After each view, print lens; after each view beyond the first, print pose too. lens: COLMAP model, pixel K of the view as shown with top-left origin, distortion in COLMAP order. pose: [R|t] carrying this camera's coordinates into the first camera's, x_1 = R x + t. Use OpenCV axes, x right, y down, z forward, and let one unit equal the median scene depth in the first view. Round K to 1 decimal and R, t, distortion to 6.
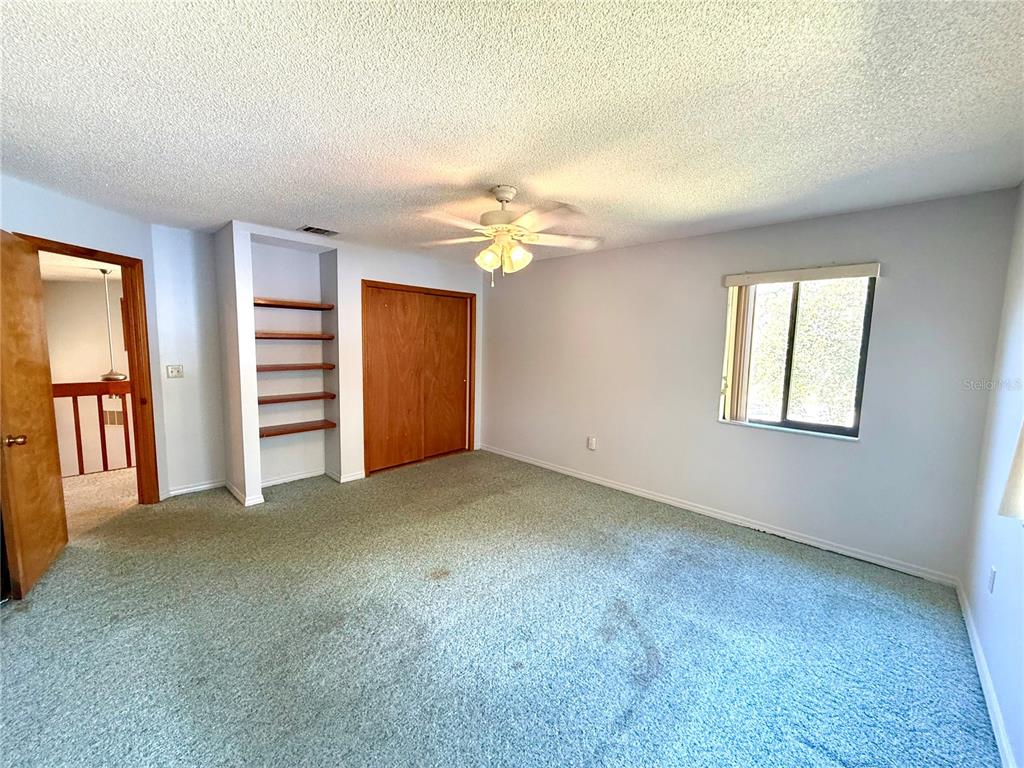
lens RADIAL K [[407.4, 0, 508.4], [0, 407.4, 384.4], [0, 0, 1]] dist [-0.001927, 0.000573]
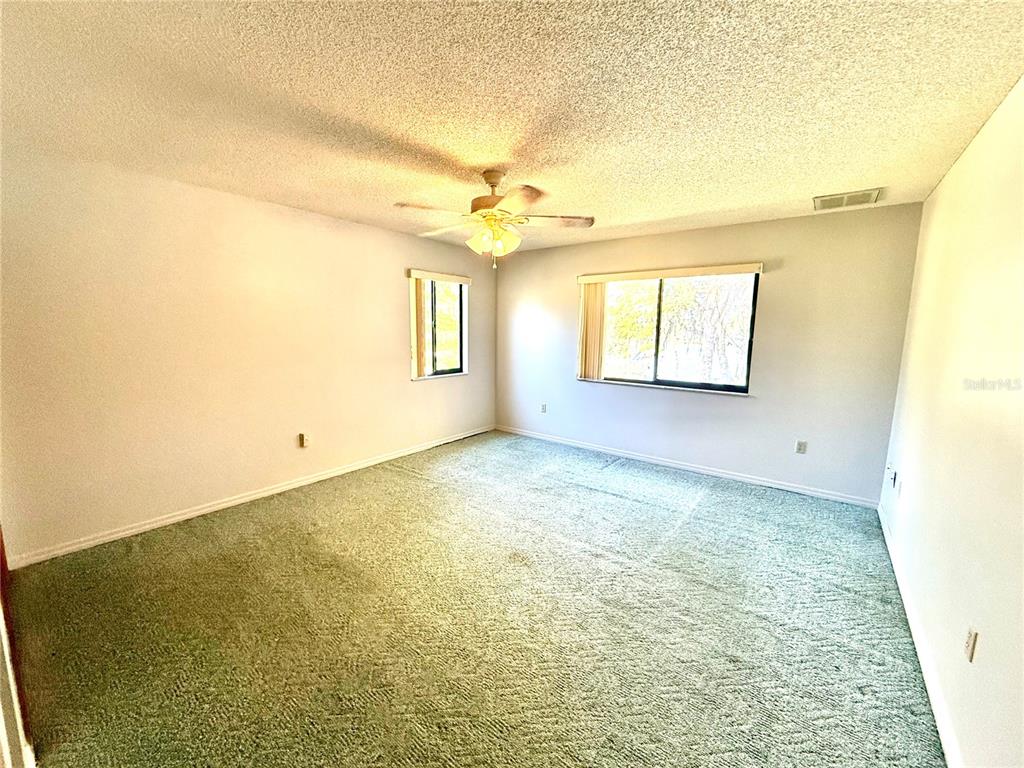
lens RADIAL K [[407.4, 0, 509.5], [0, 407.4, 383.3], [0, 0, 1]] dist [-0.001927, 0.000573]
pose [[-0.097618, -0.158021, 0.982599, -0.843764], [0.093375, 0.981505, 0.167121, -0.093132], [-0.990834, 0.108064, -0.081057, 0.828734]]
